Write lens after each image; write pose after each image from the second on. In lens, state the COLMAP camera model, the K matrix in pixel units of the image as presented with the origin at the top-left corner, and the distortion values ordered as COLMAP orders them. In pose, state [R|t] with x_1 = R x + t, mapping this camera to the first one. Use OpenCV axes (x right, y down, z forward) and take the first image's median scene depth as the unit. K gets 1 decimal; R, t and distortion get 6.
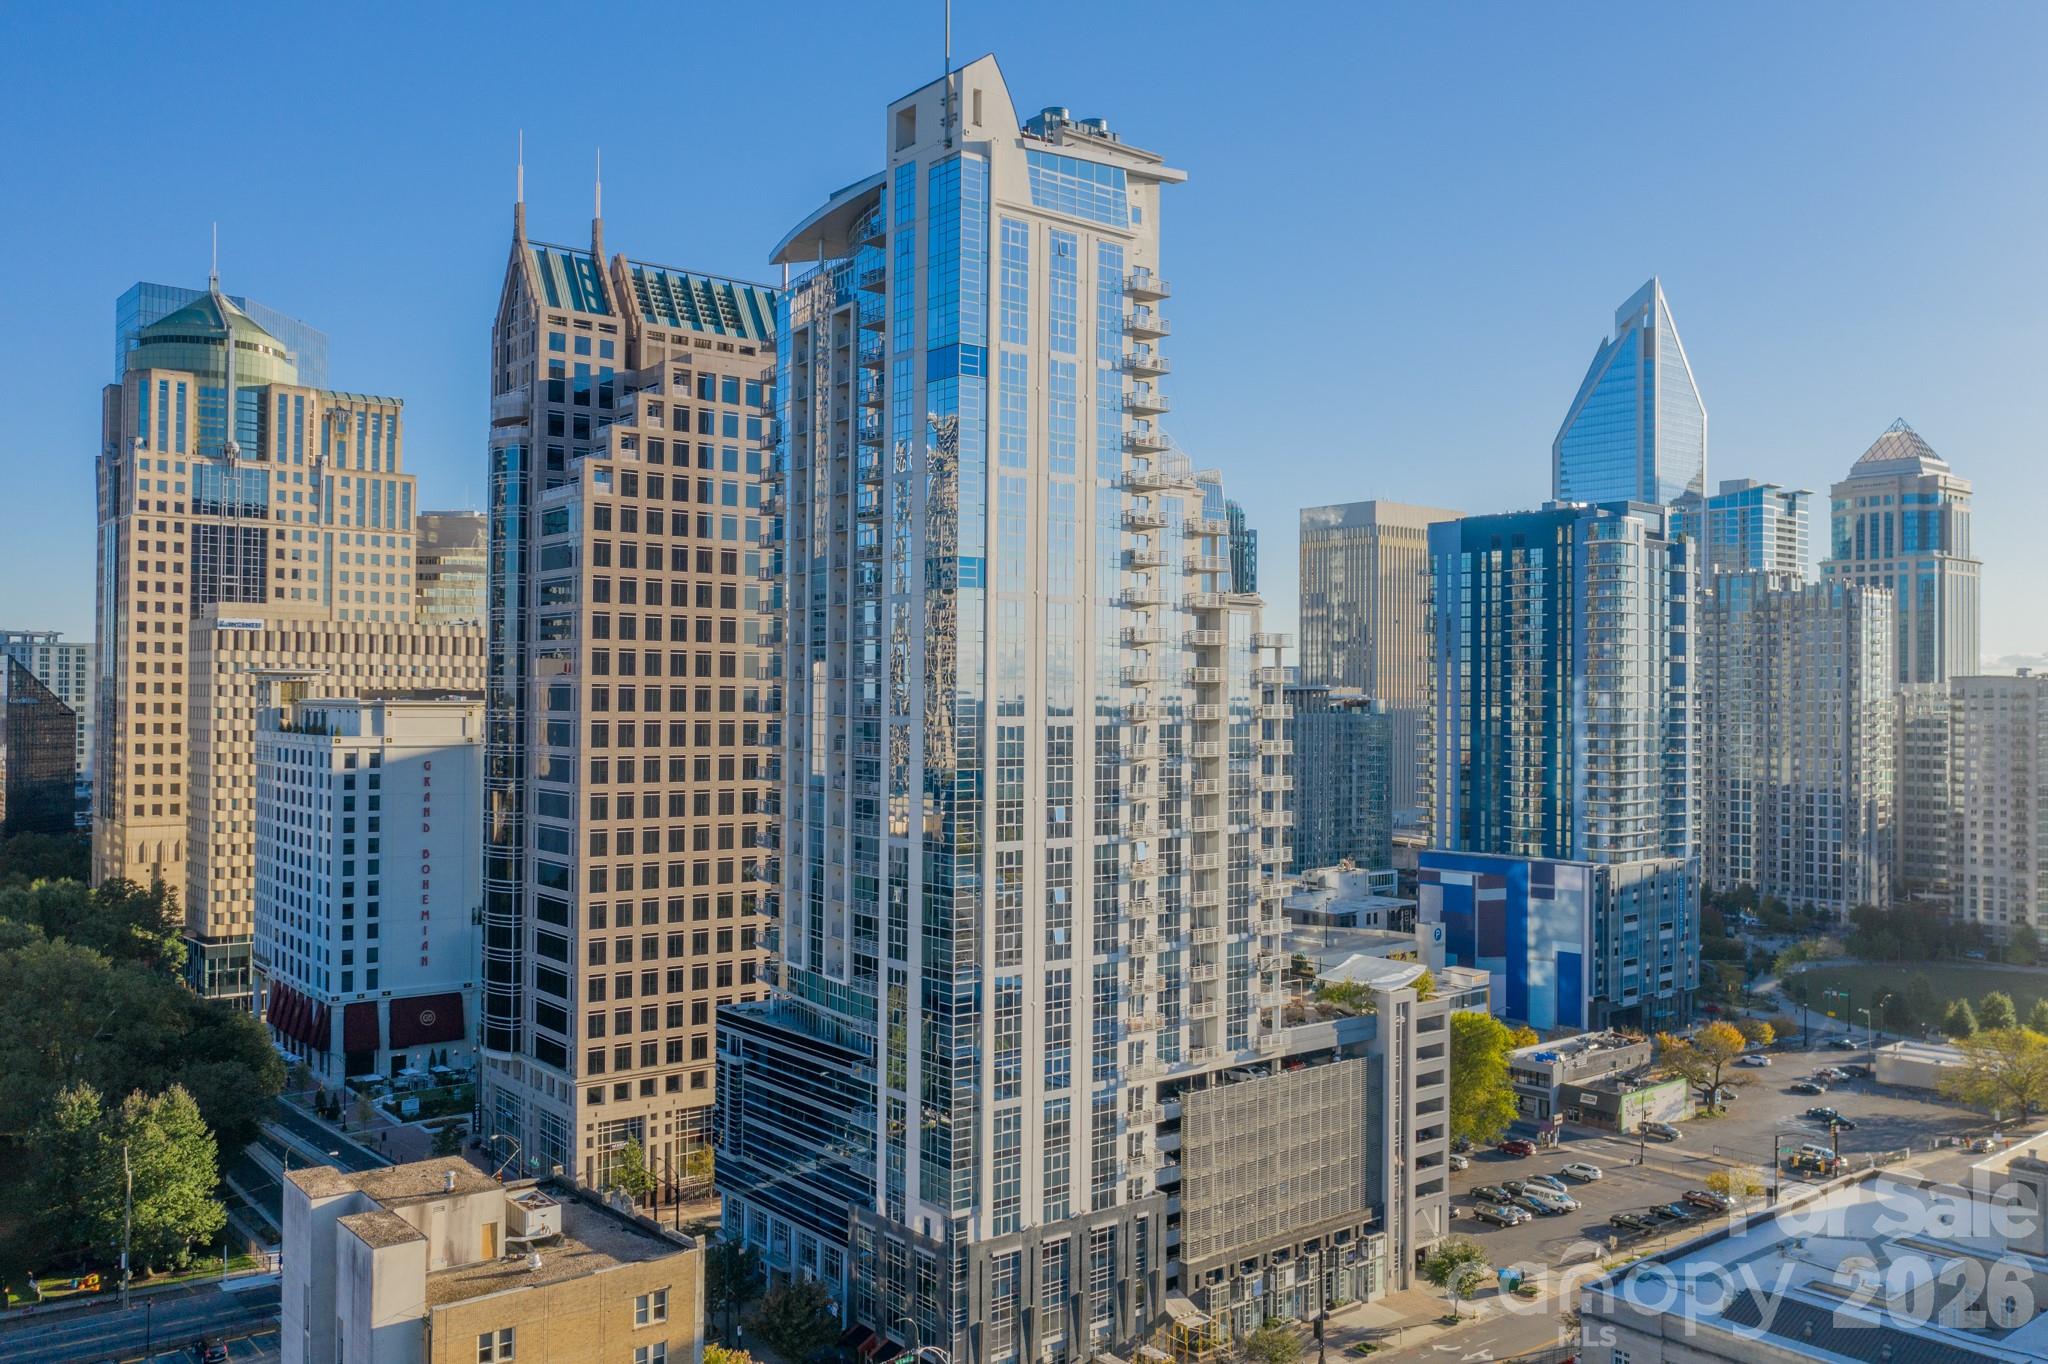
lens RADIAL K [[1608.7, 0, 1023.0], [0, 1608.7, 681.3], [0, 0, 1]] dist [-0.011688, -0.003224]
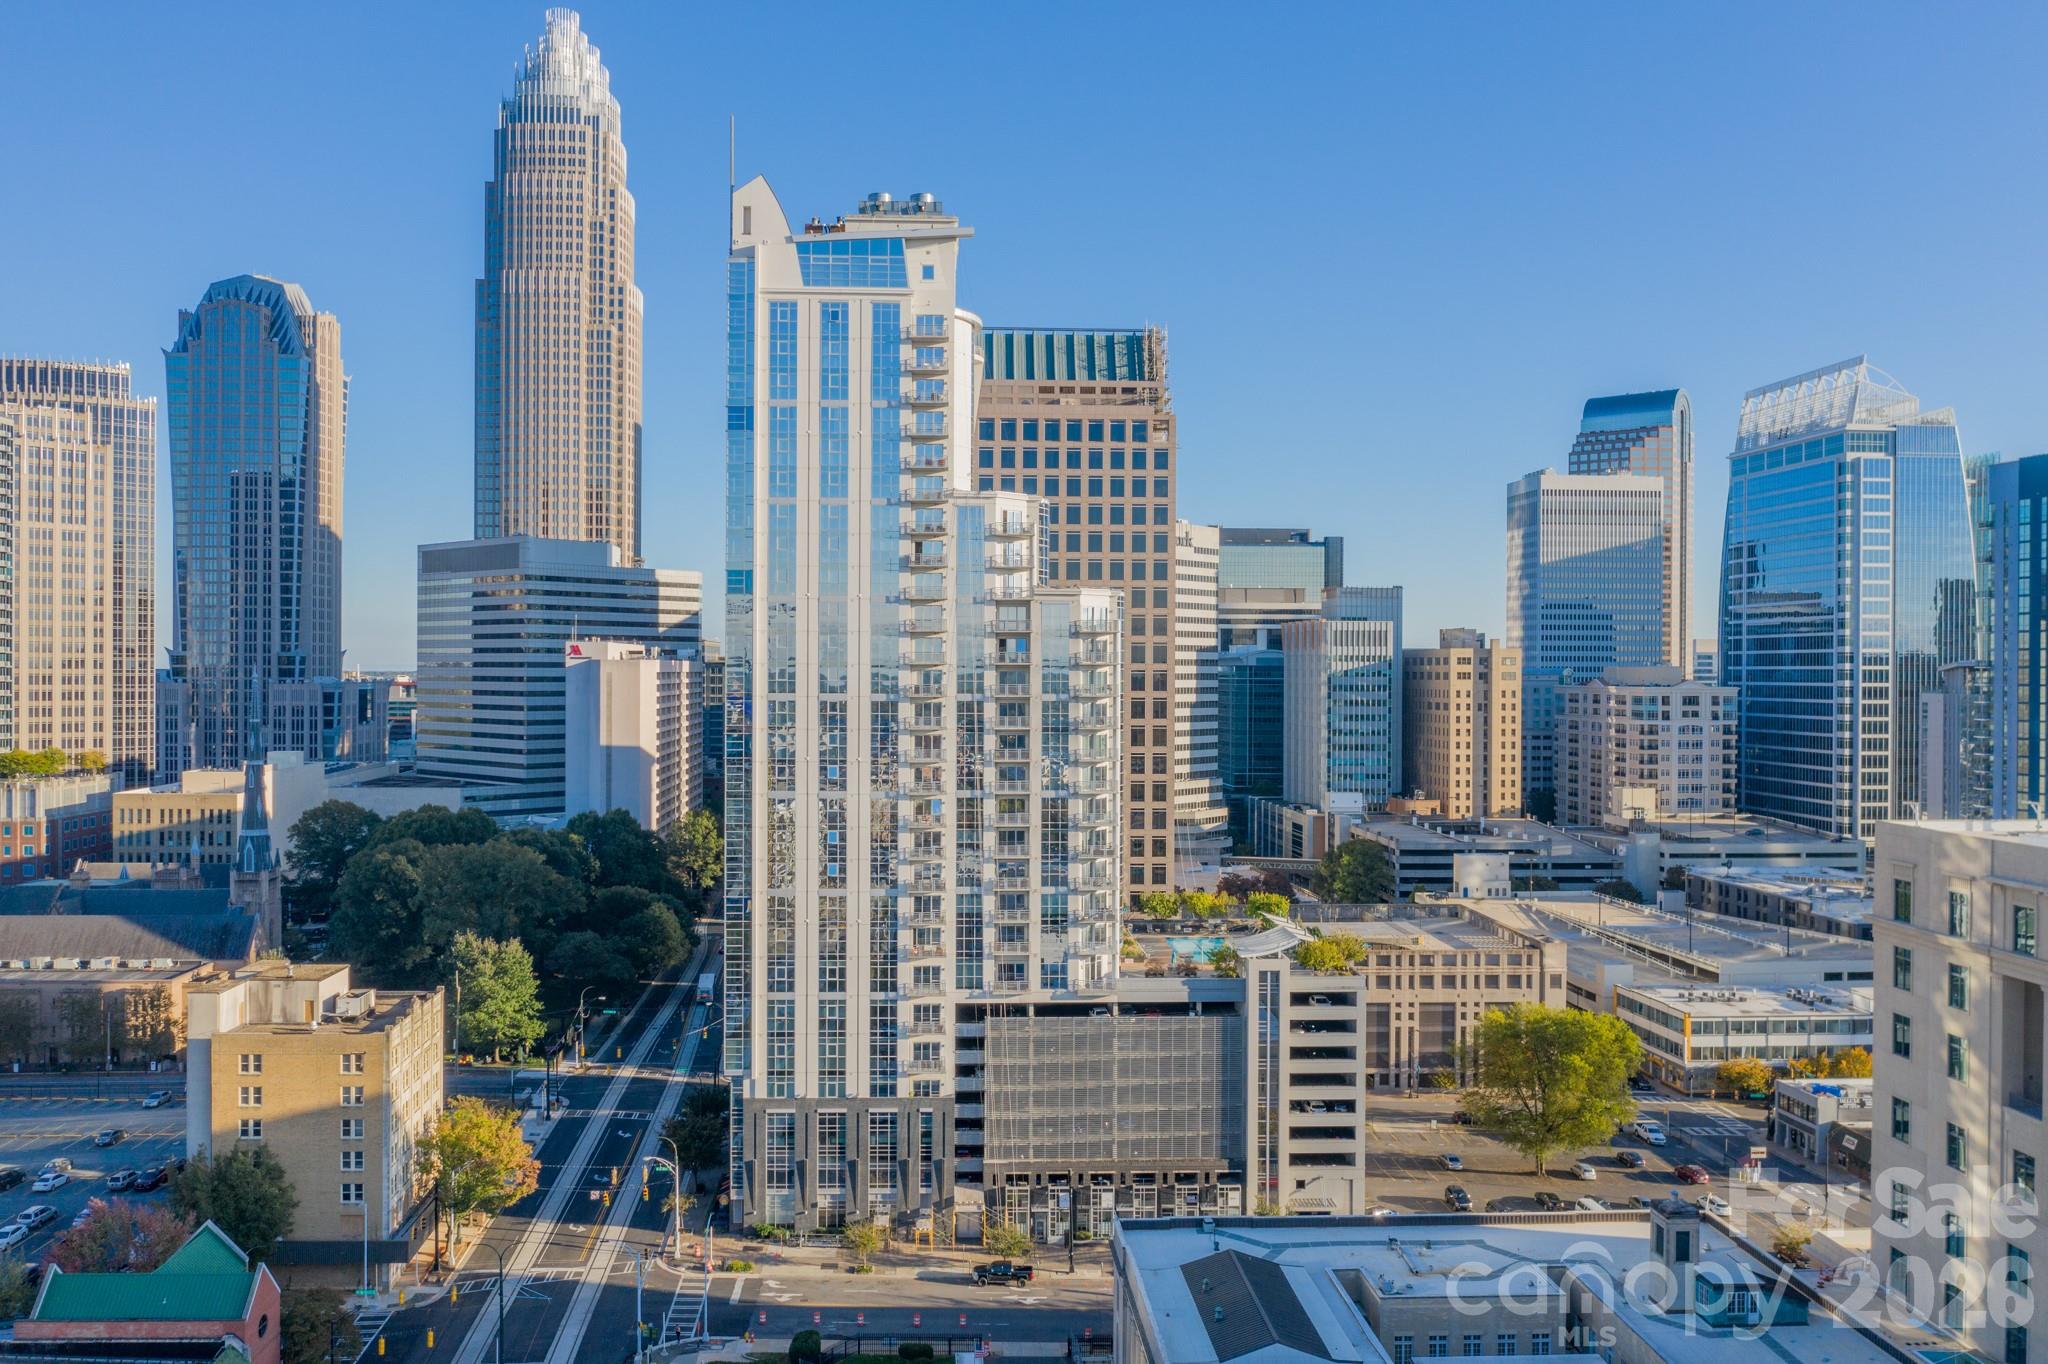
lens RADIAL K [[1608.7, 0, 1009.1], [0, 1608.7, 681.9], [0, 0, 1]] dist [-0.011688, -0.003224]
pose [[0.803931, 0.000017, -0.594722, 0.844311], [0.007789, 0.999914, 0.010557, 0.000866], [0.594671, -0.013119, 0.803862, 0.078637]]
